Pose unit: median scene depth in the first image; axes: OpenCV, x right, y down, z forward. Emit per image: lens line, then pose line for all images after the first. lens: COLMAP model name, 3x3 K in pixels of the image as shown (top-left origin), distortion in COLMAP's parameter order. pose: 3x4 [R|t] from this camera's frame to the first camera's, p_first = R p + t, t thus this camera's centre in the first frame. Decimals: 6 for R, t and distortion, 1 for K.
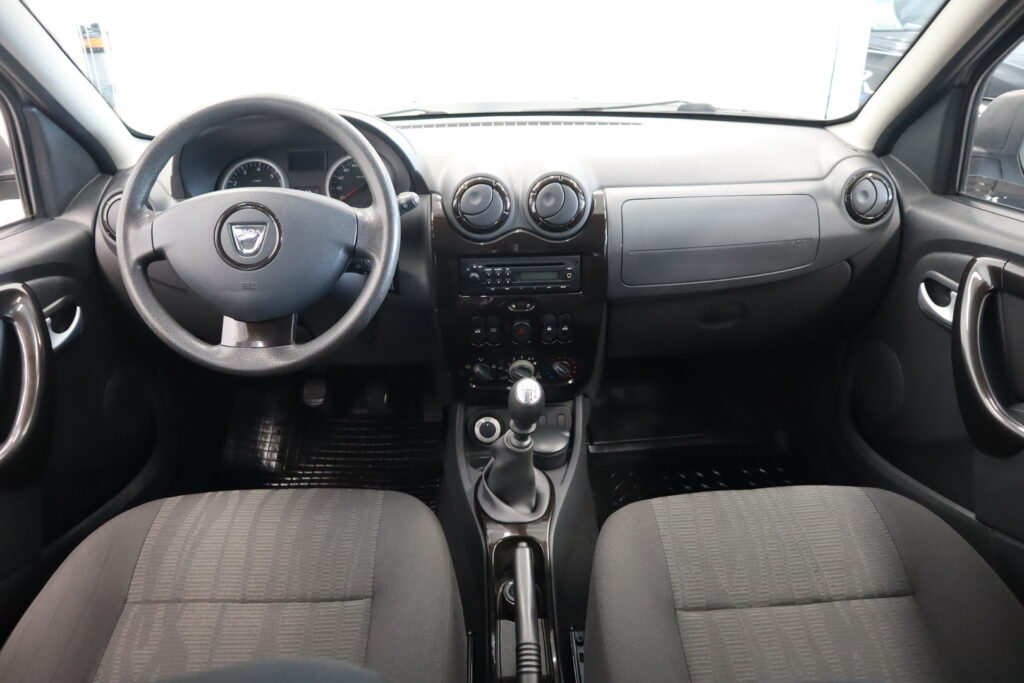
lens RADIAL K [[708.2, 0, 512.0], [0, 708.2, 341.5], [0, 0, 1]] dist [-0.061072, -0.000595]
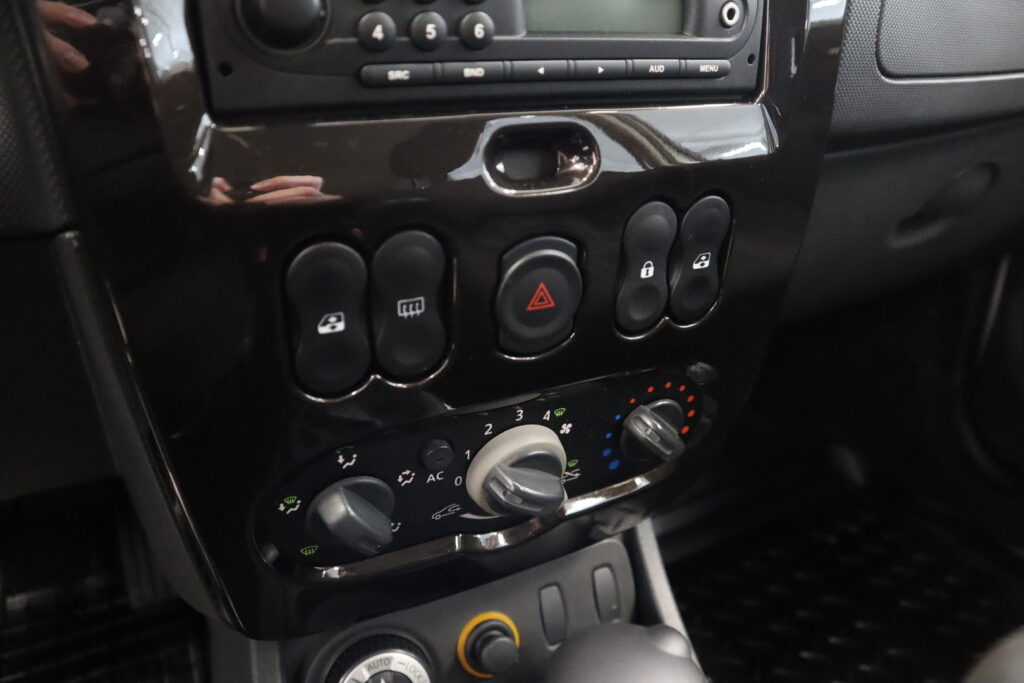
lens RADIAL K [[708.2, 0, 512.0], [0, 708.2, 341.5], [0, 0, 1]] dist [-0.061072, -0.000595]
pose [[0.917698, -0.147592, 0.368844, -0.071250], [0.154142, 0.987978, 0.011826, -0.004990], [-0.366156, 0.046002, 0.929416, 0.777917]]
